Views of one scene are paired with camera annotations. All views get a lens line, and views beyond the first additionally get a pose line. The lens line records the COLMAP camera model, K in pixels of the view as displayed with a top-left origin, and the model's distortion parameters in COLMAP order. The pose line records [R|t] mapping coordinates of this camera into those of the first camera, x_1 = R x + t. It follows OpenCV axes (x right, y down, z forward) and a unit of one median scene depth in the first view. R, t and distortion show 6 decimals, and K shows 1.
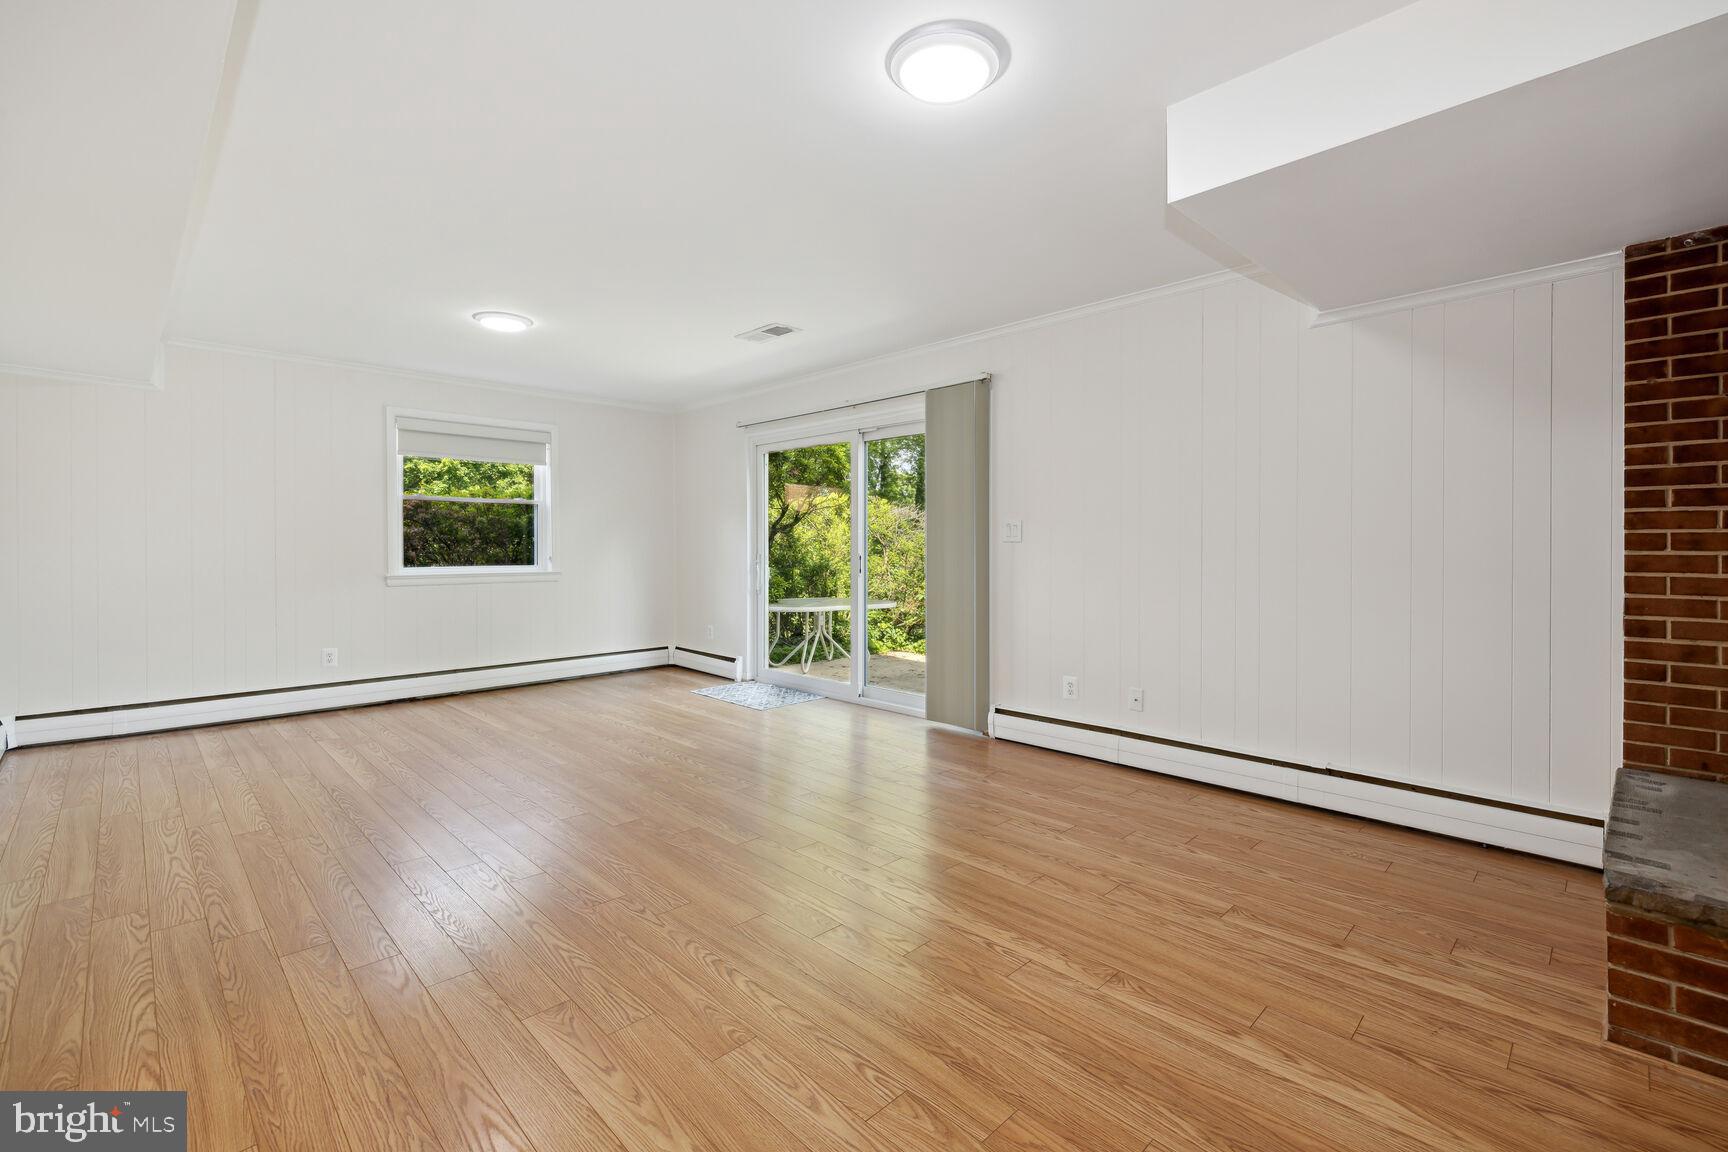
lens RADIAL K [[747.2, 0, 859.6], [0, 747.2, 570.3], [0, 0, 1]] dist [0.002707, 0.000162]
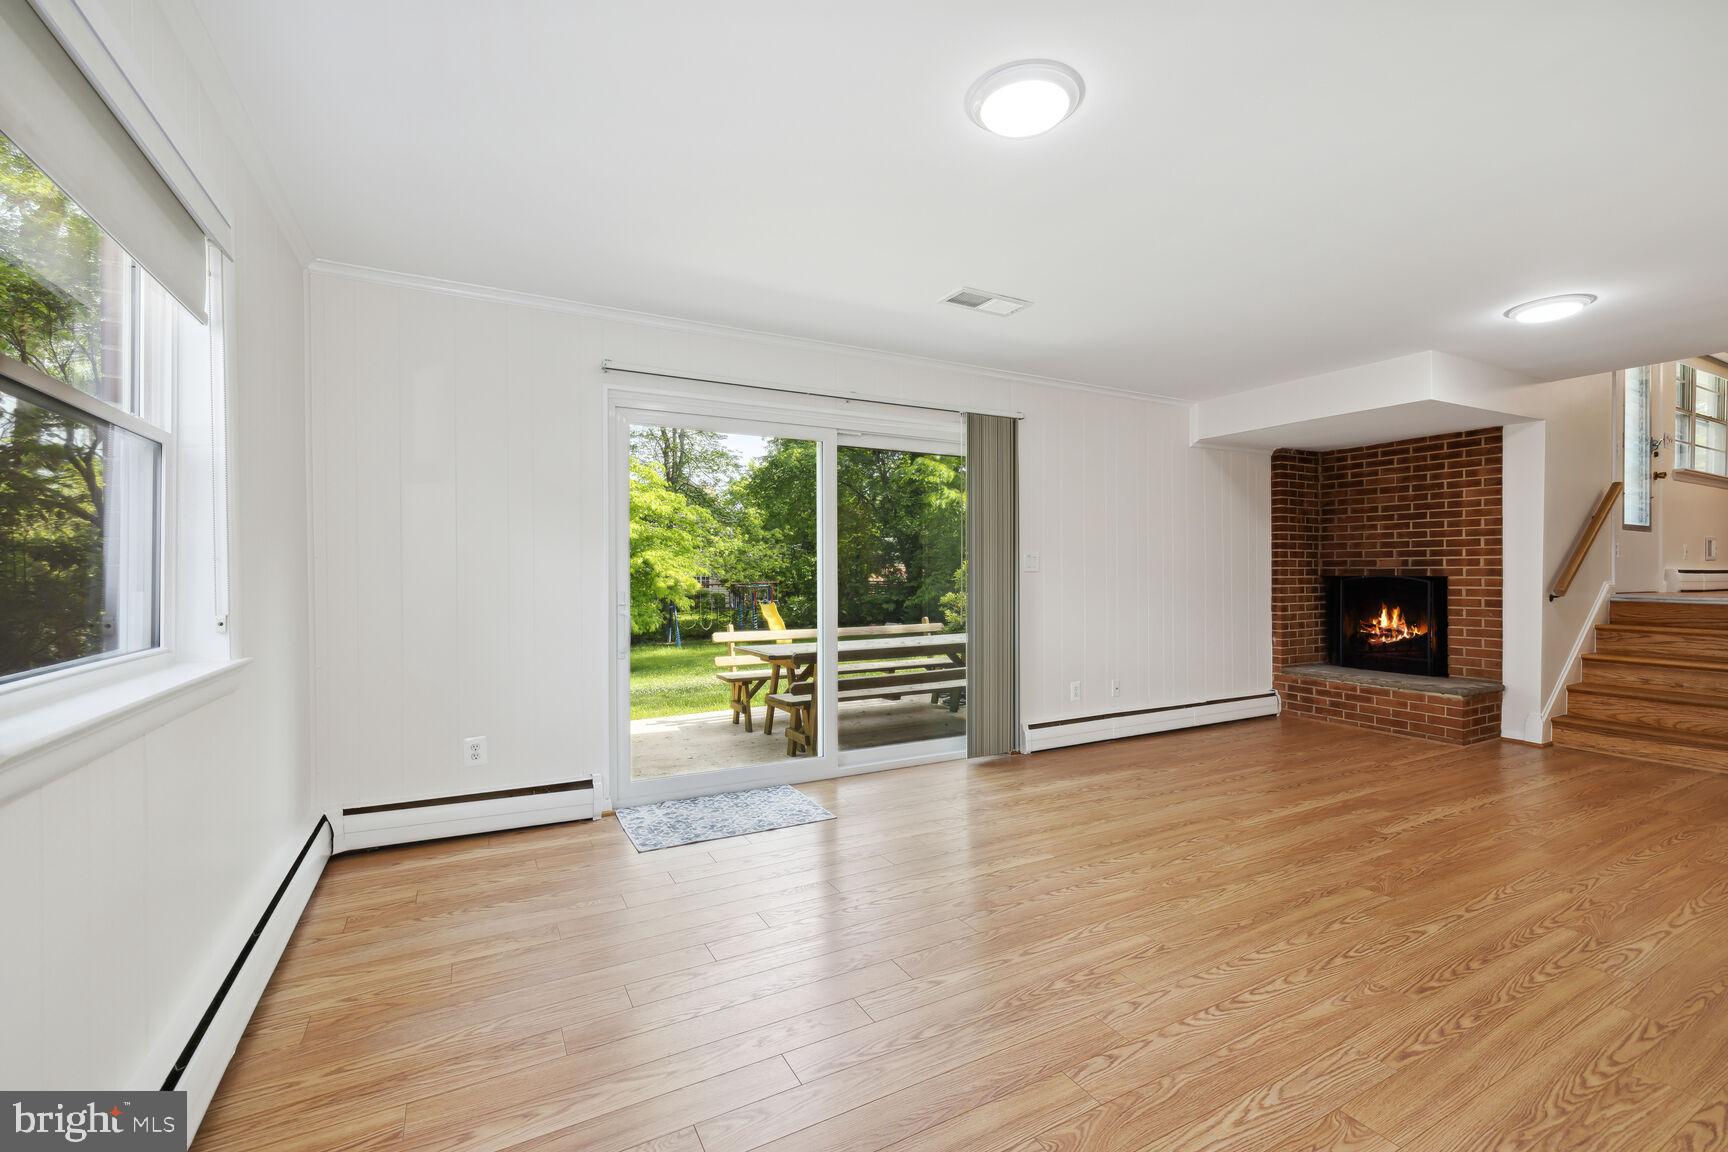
lens RADIAL K [[747.2, 0, 861.6], [0, 747.2, 571.2], [0, 0, 1]] dist [0.002707, 0.000162]
pose [[0.274592, 0.001862, 0.961559, -0.924749], [0.035285, 0.999305, -0.012011, -0.033495], [-0.960913, 0.037227, 0.274335, 0.930909]]
